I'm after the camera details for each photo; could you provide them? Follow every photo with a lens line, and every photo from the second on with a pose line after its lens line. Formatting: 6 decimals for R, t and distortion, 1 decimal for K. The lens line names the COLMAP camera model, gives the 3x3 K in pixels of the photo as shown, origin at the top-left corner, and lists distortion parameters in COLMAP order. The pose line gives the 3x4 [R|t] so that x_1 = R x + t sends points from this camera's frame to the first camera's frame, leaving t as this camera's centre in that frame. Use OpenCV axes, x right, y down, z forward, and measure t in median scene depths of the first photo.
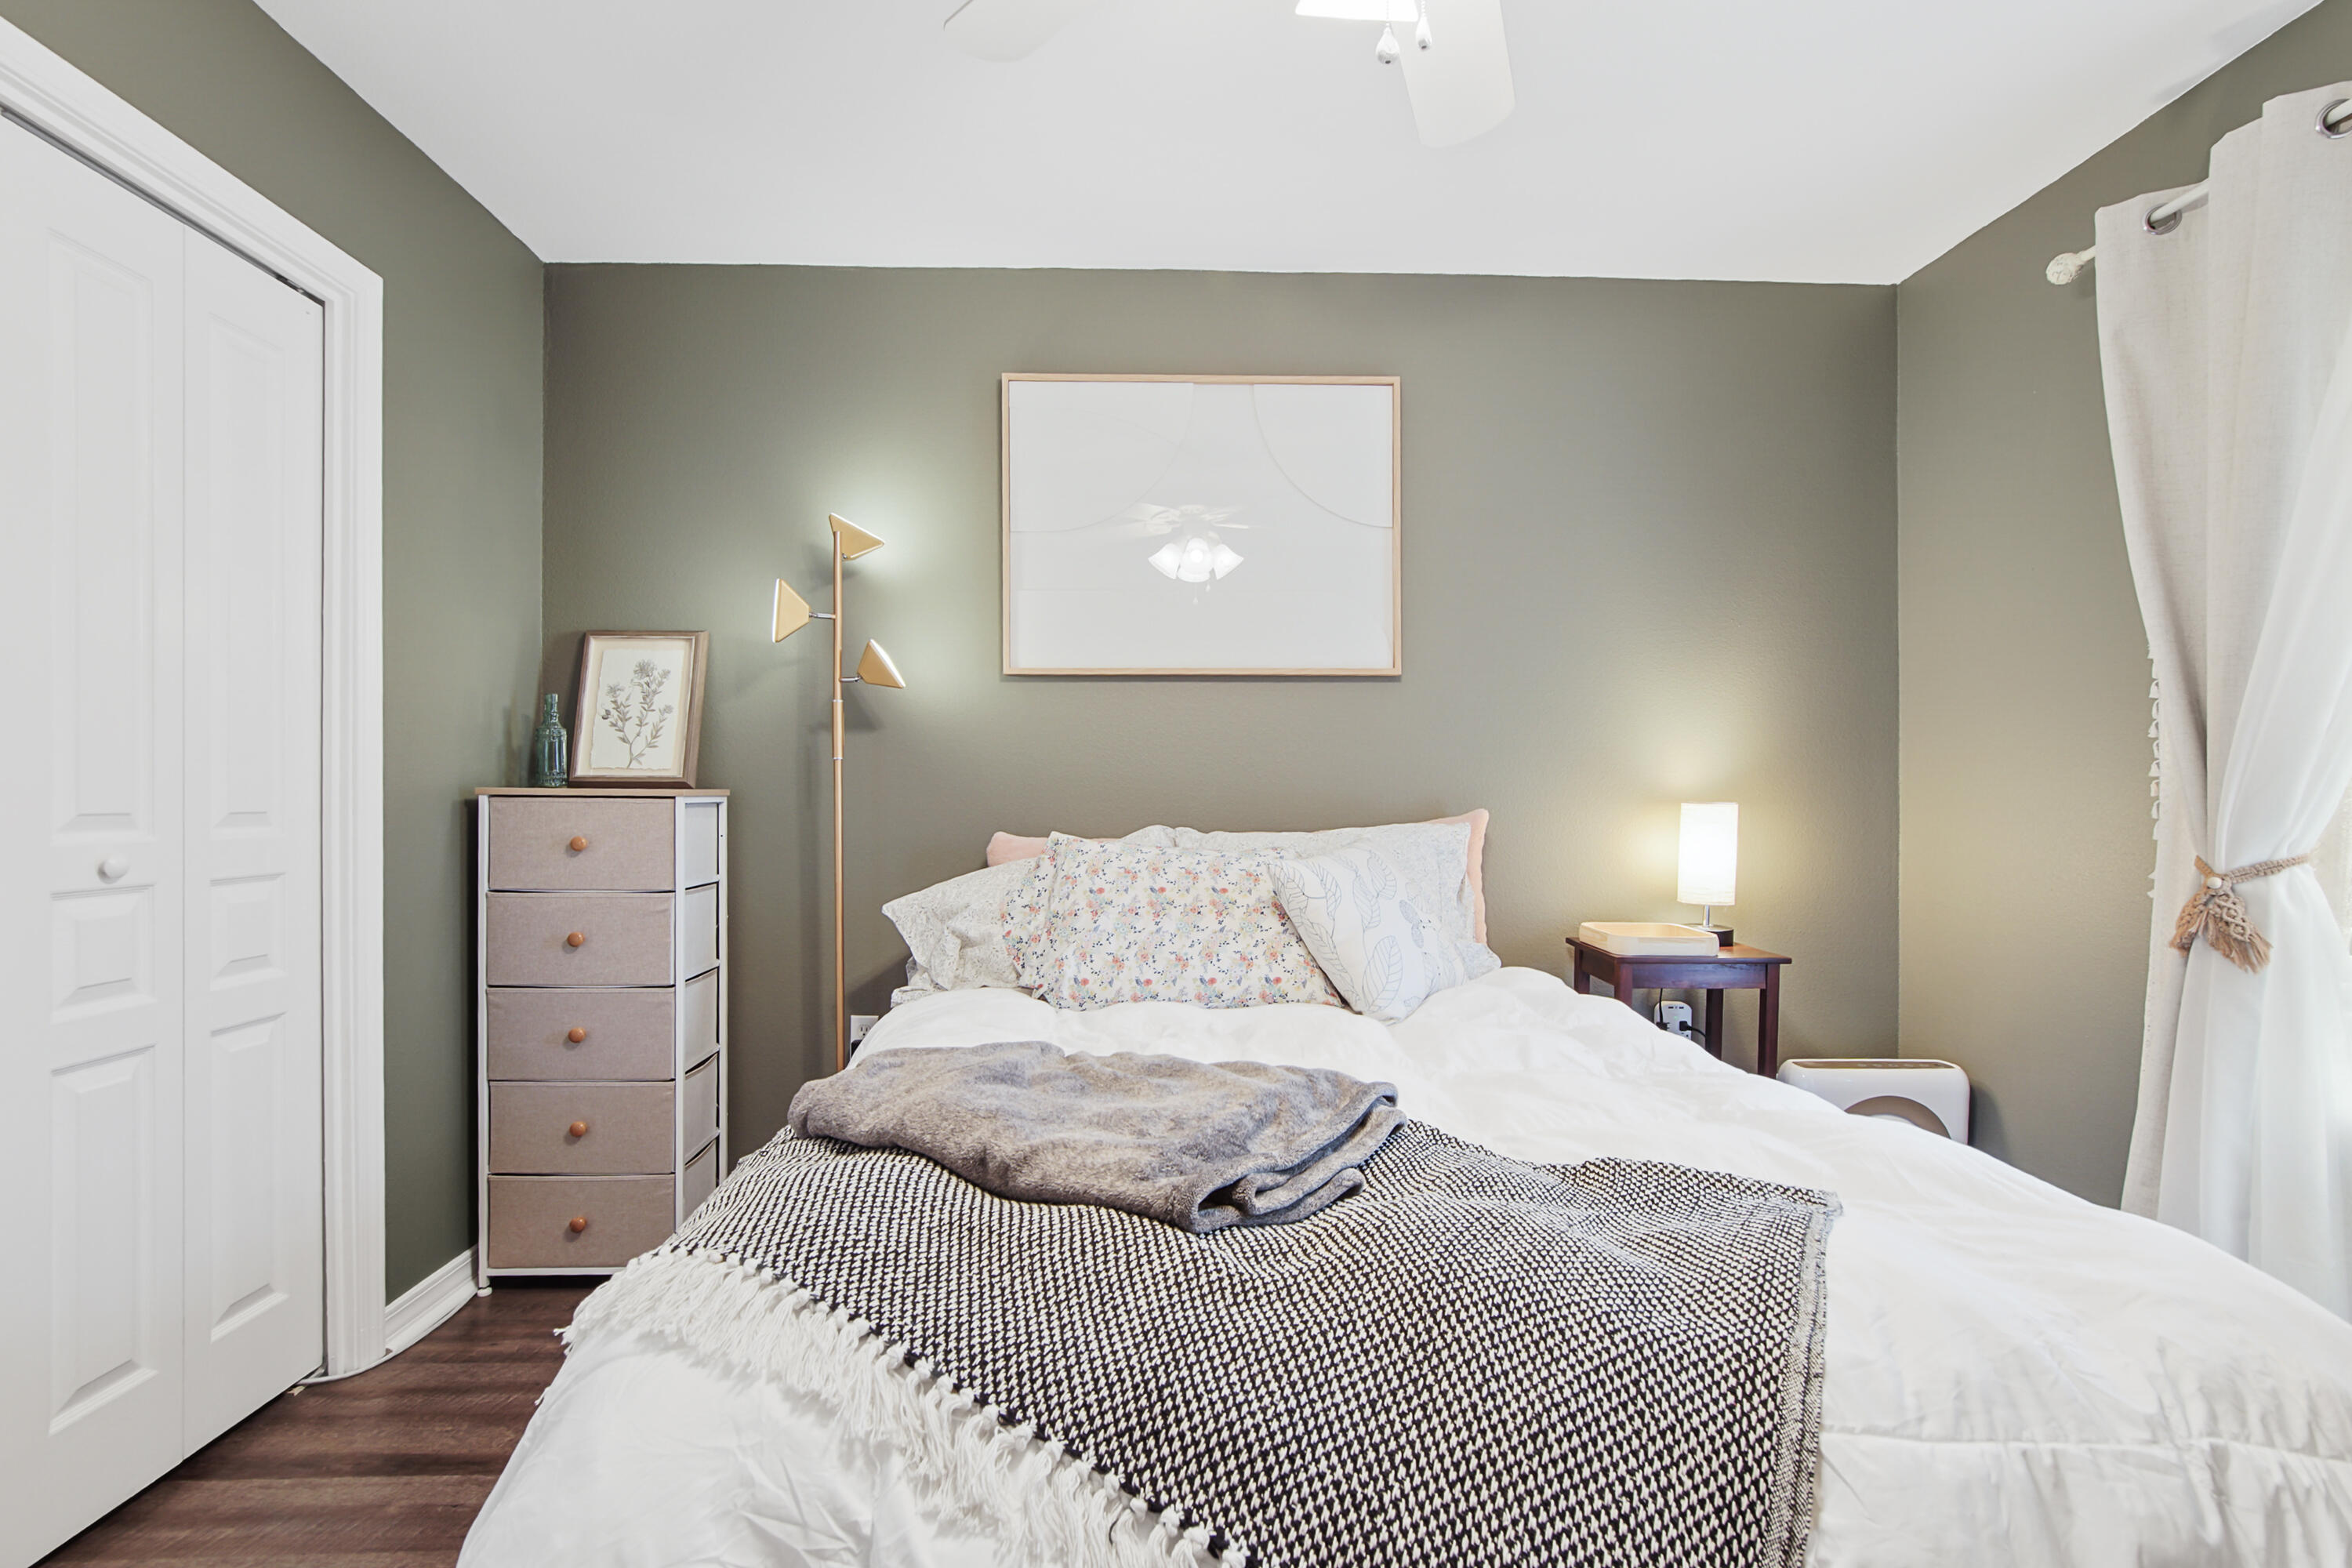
lens RADIAL K [[1099.0, 0, 1150.6], [0, 1099.0, 798.8], [0, 0, 1]] dist [0.002822, 0.001654]
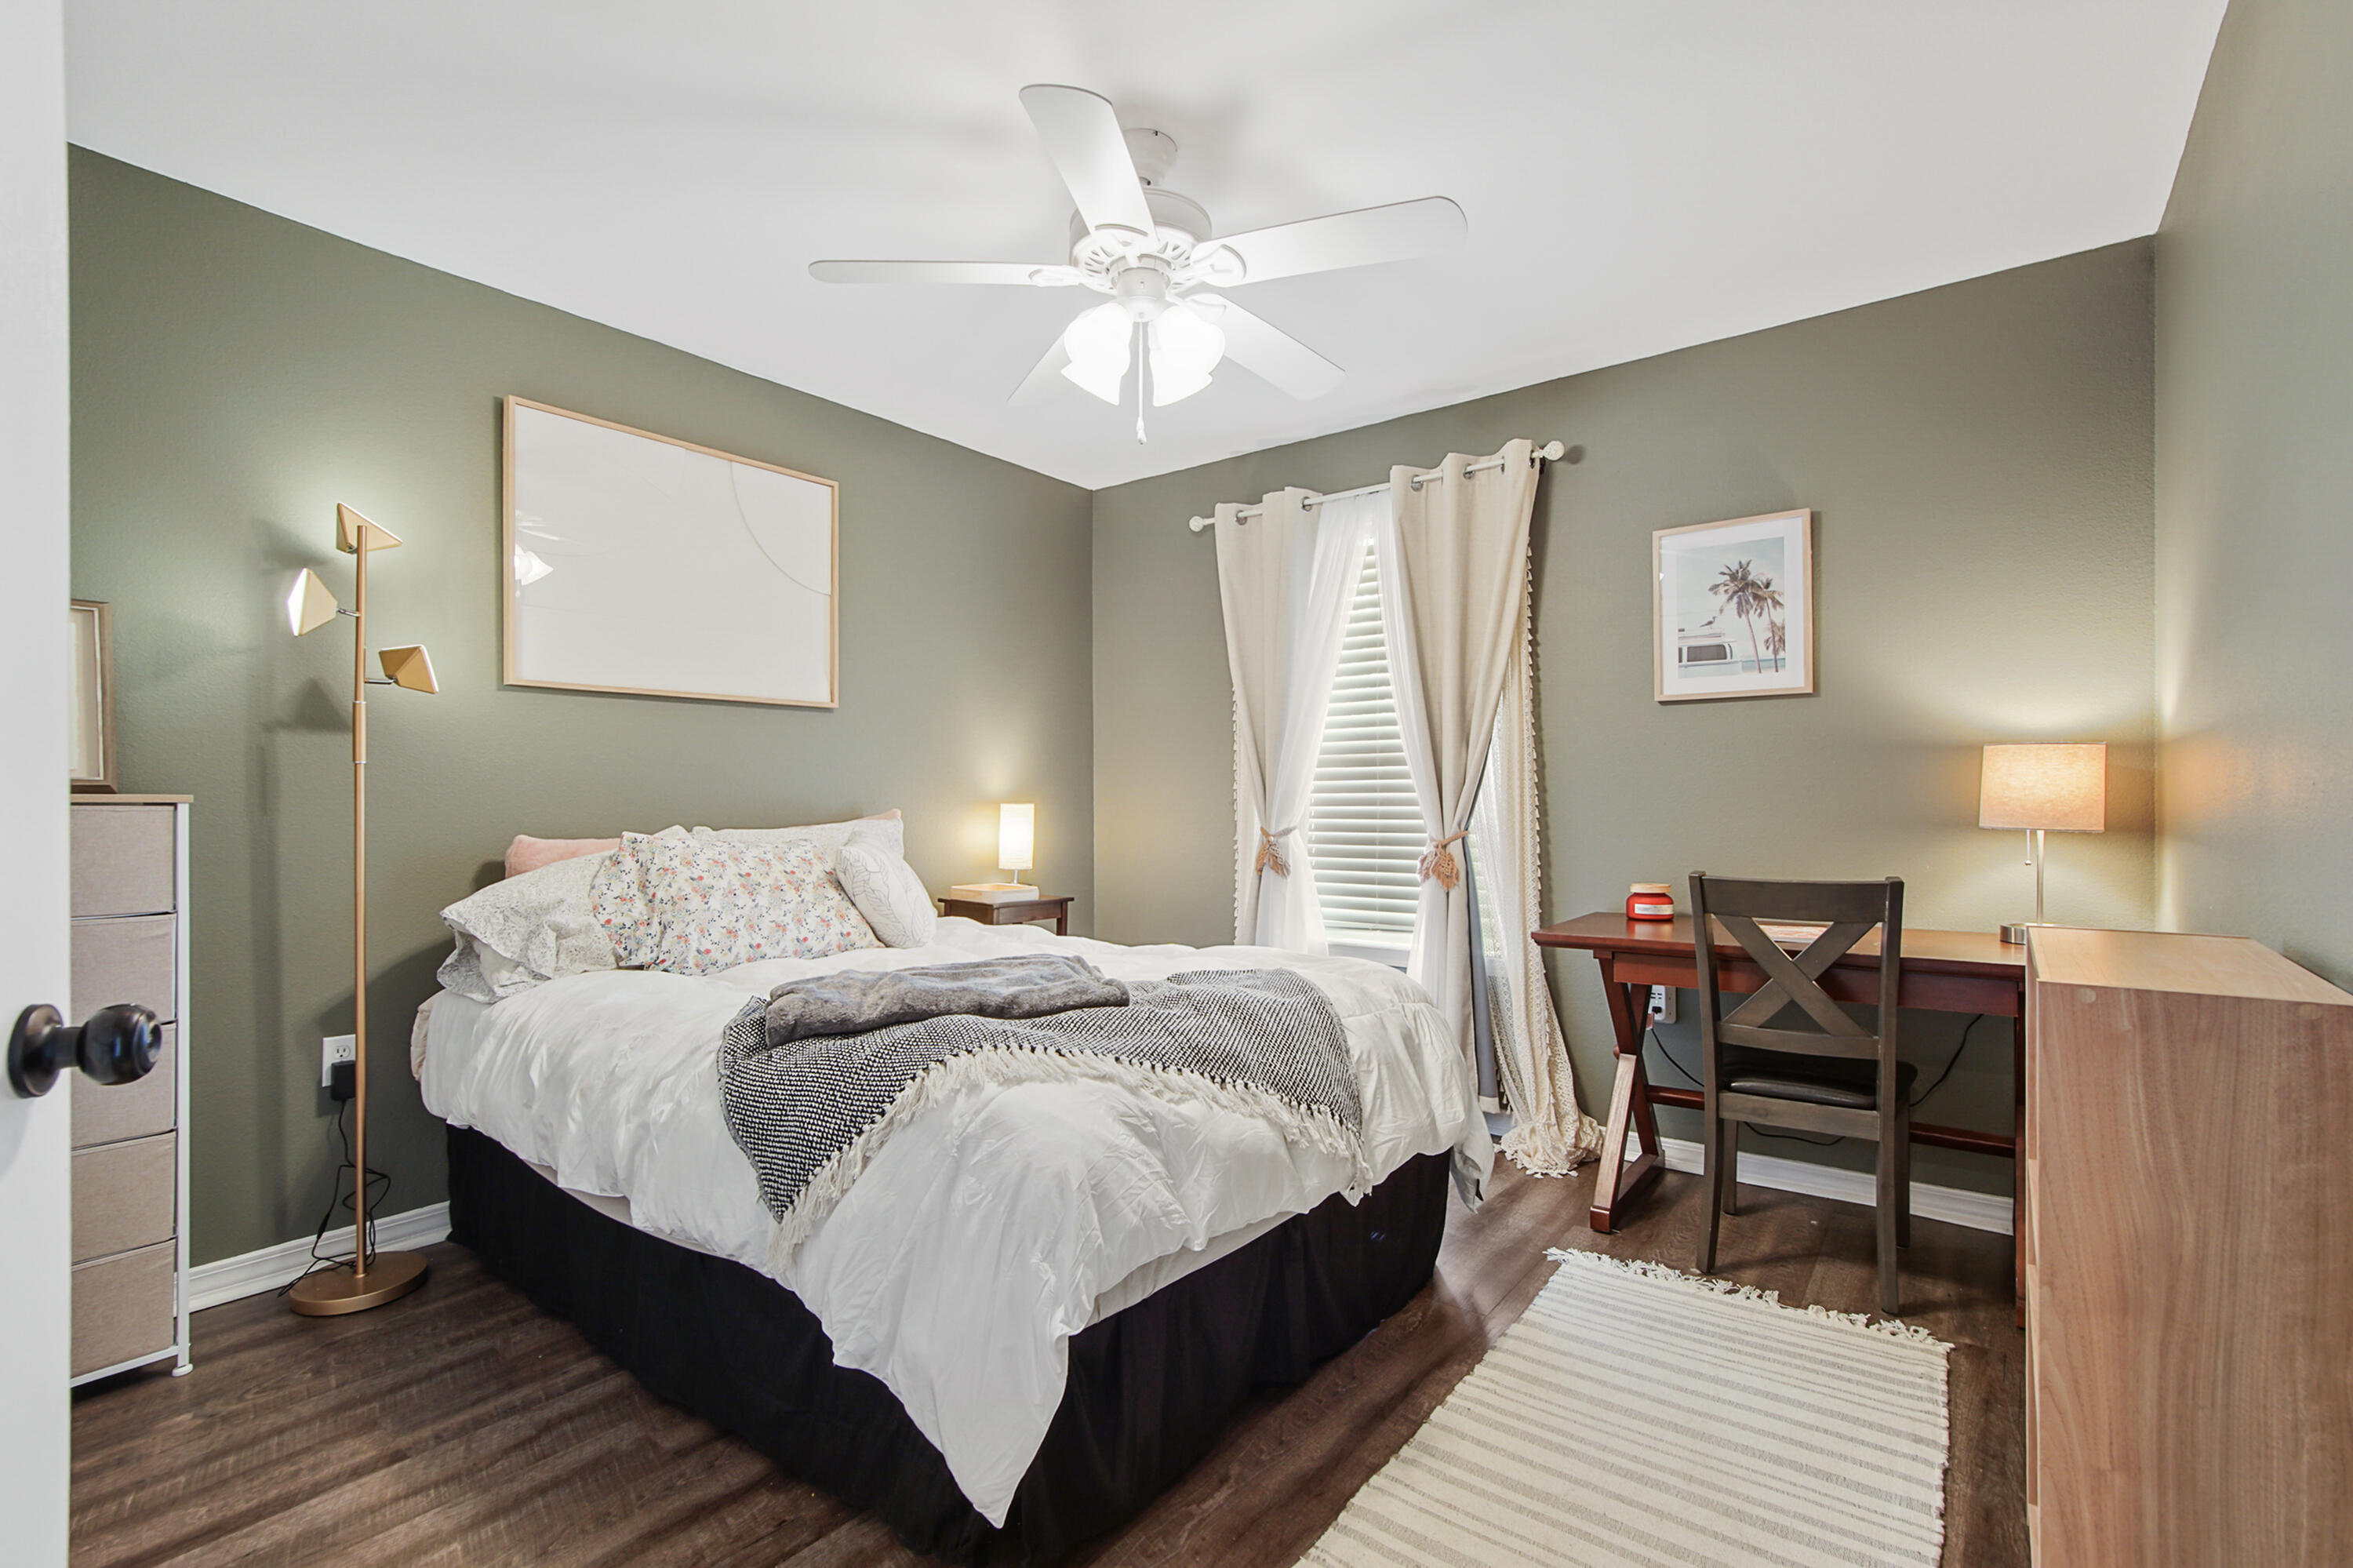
lens RADIAL K [[1068.5, 0, 1155.5], [0, 1068.5, 801.8], [0, 0, 1]] dist [-0.015929, 0.007013]
pose [[0.651429, -0.003884, 0.758699, -0.622085], [0.004529, 0.999989, 0.001231, -0.000076], [-0.758696, 0.002635, 0.651440, -0.152798]]
